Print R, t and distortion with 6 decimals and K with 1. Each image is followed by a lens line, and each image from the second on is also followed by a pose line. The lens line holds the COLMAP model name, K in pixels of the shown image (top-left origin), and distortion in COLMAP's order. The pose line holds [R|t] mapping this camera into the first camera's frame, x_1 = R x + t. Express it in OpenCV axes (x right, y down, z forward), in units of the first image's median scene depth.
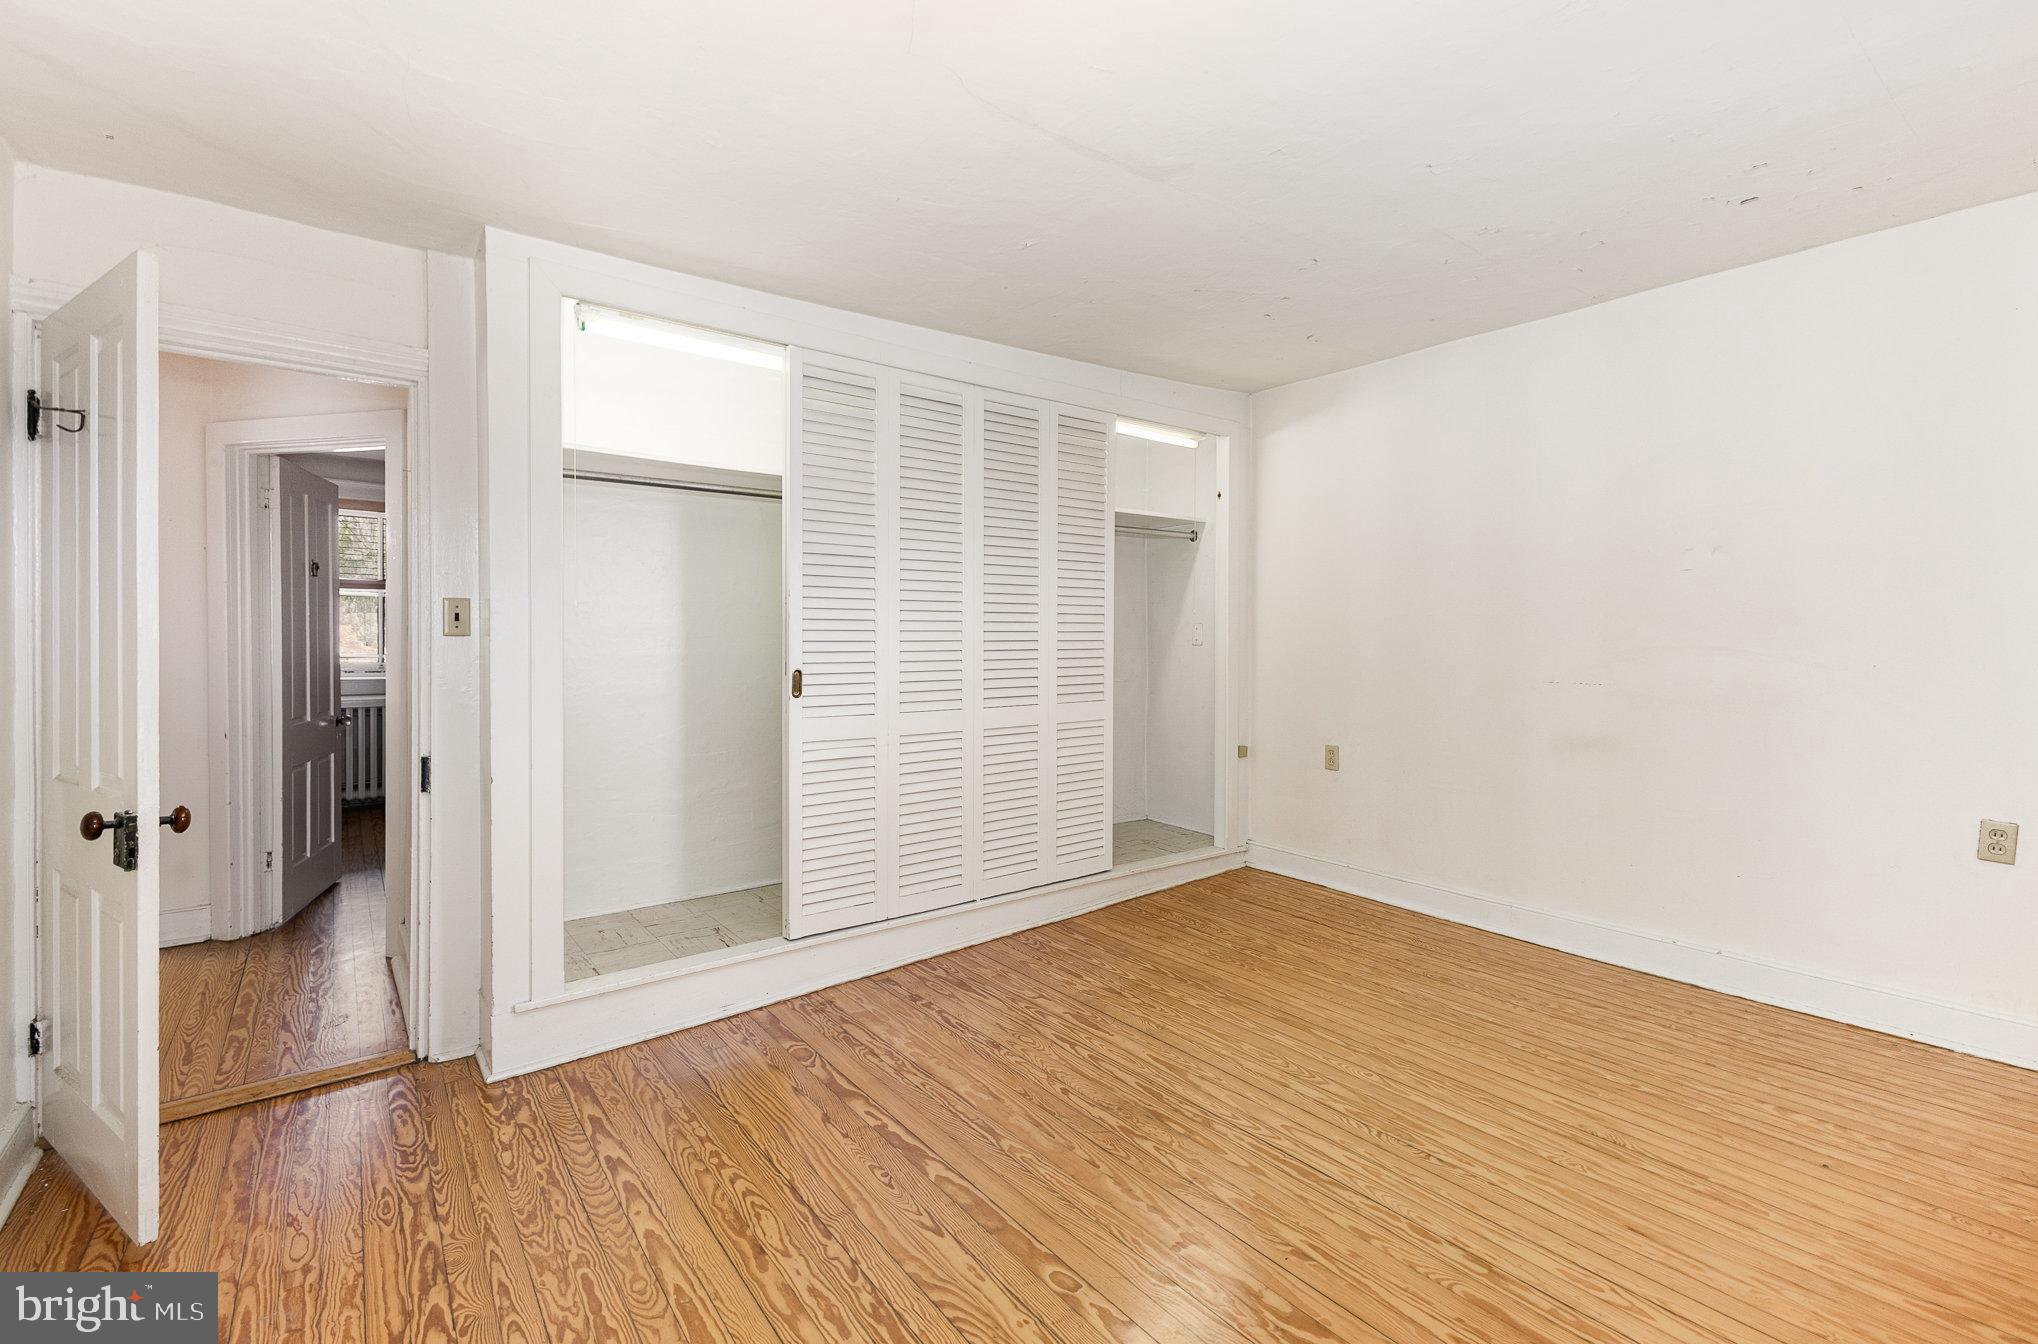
lens RADIAL K [[896.9, 0, 1016.4], [0, 896.9, 619.6], [0, 0, 1]] dist [0.008633, -0.000547]
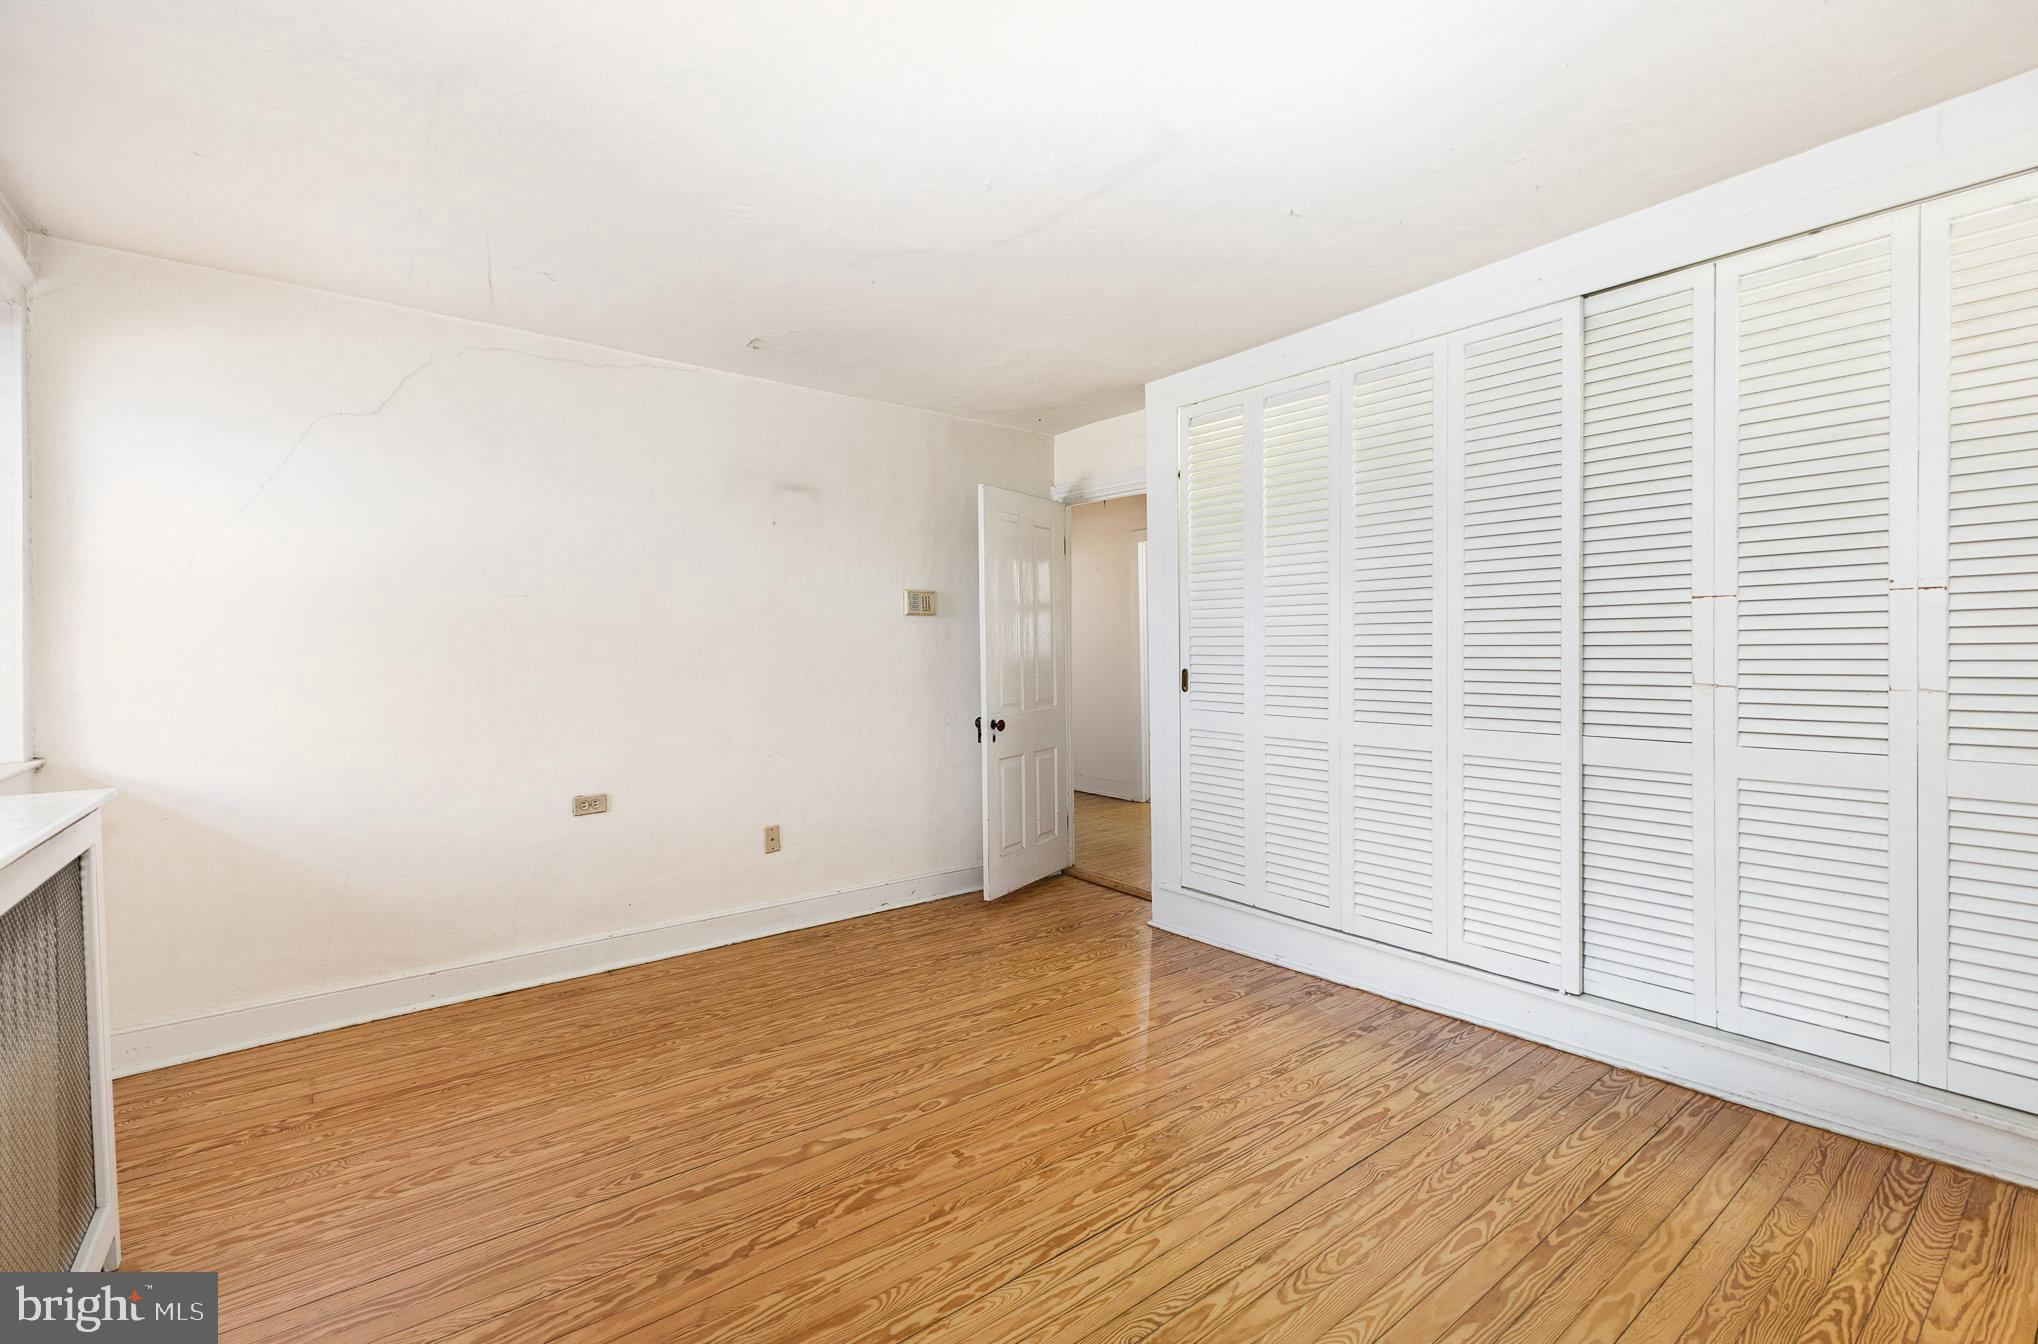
lens RADIAL K [[896.9, 0, 1016.4], [0, 896.9, 619.6], [0, 0, 1]] dist [0.008633, -0.000547]
pose [[0.003627, -0.021790, -0.999756, 0.942044], [0.034169, 0.999181, -0.021654, 0.006628], [0.999409, -0.034082, 0.004369, 0.737562]]
